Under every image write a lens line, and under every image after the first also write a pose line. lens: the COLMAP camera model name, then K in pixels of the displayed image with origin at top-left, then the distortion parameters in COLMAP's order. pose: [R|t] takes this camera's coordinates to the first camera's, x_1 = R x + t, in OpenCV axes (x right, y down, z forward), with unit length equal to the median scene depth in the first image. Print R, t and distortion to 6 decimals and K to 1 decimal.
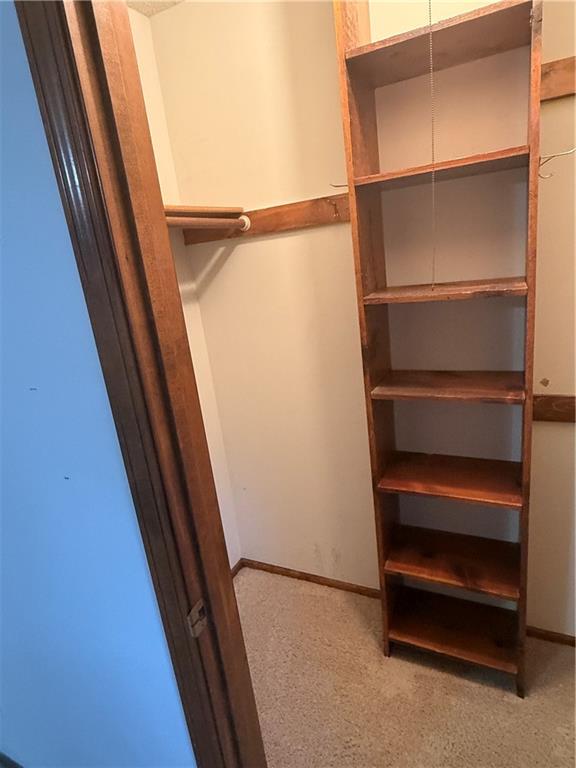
lens RADIAL K [[451.3, 0, 289.6], [0, 451.3, 385.0], [0, 0, 1]] dist [-0.001783, 0.001815]
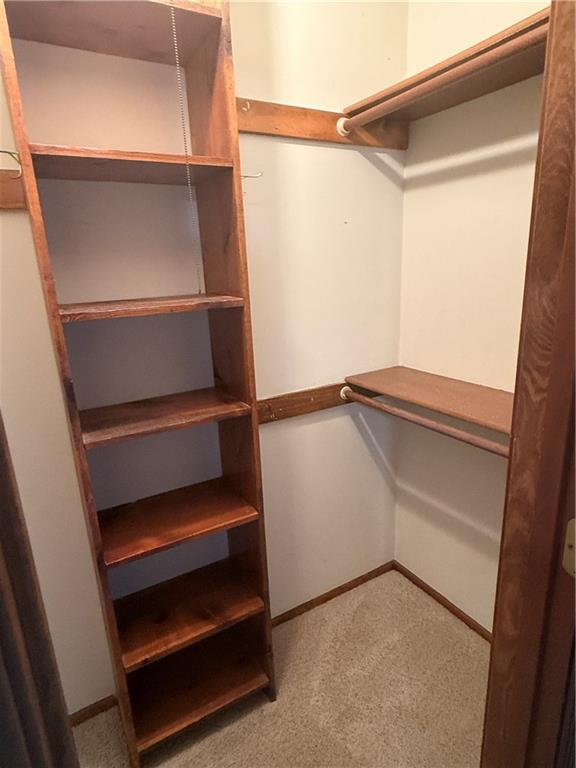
lens RADIAL K [[451.3, 0, 288.0], [0, 451.3, 383.0], [0, 0, 1]] dist [-0.001783, 0.001815]
pose [[0.545841, -0.132233, 0.827388, -0.235966], [0.211135, 0.977311, 0.016905, -0.020283], [-0.810851, 0.165464, 0.561376, 0.308651]]
